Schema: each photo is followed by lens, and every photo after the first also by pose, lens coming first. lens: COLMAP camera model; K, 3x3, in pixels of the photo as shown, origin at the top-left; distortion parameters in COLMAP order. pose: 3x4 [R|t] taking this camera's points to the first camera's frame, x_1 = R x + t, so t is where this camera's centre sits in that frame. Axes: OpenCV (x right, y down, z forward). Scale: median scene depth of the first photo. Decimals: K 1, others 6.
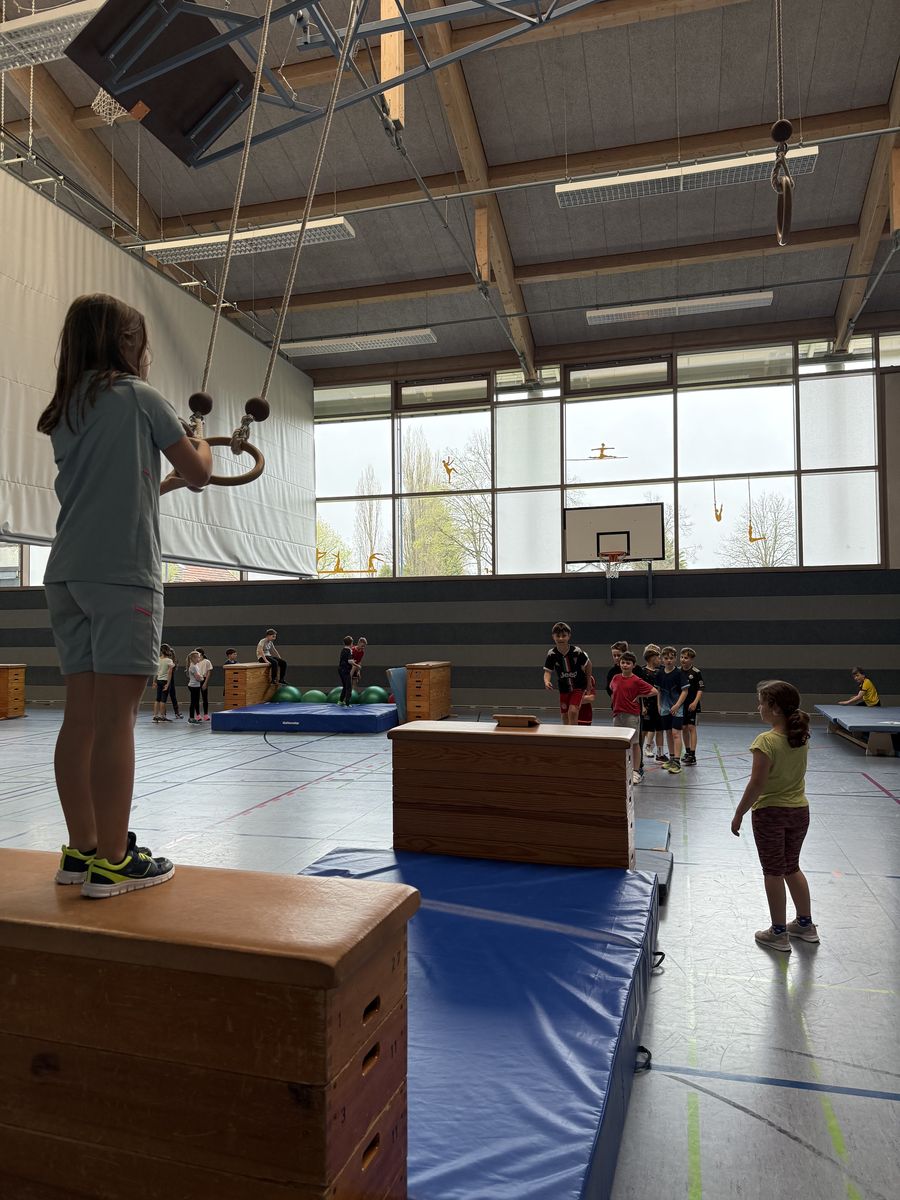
lens RADIAL K [[837.7, 0, 455.2], [0, 837.7, 600.2], [0, 0, 1]] dist [0.155558, -0.335297]
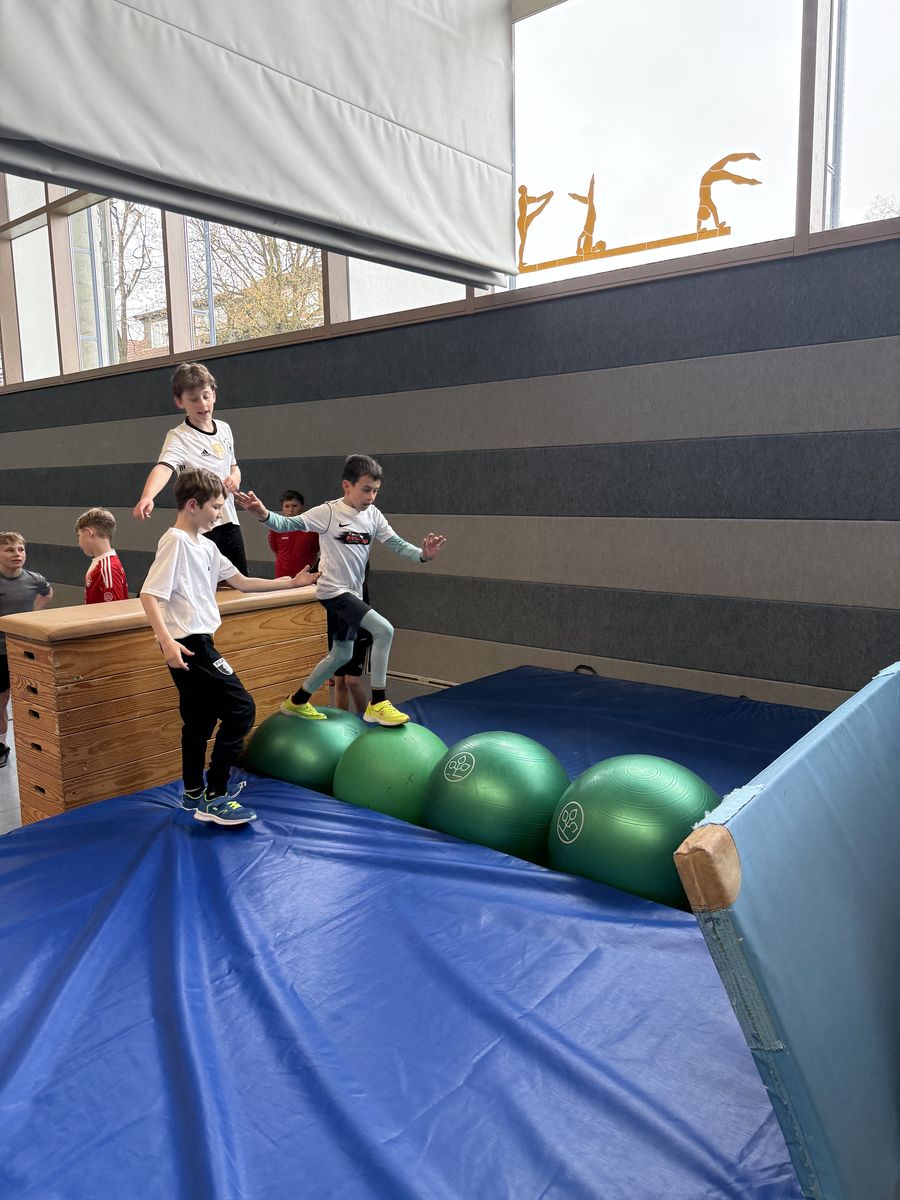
lens RADIAL K [[841.5, 0, 455.5], [0, 841.5, 607.4], [0, 0, 1]] dist [0.094872, -0.165169]
pose [[0.909332, 0.058027, -0.412005, -0.061881], [0.022031, 0.982123, 0.186947, 0.032105], [0.415488, -0.179073, 0.891798, 0.801324]]
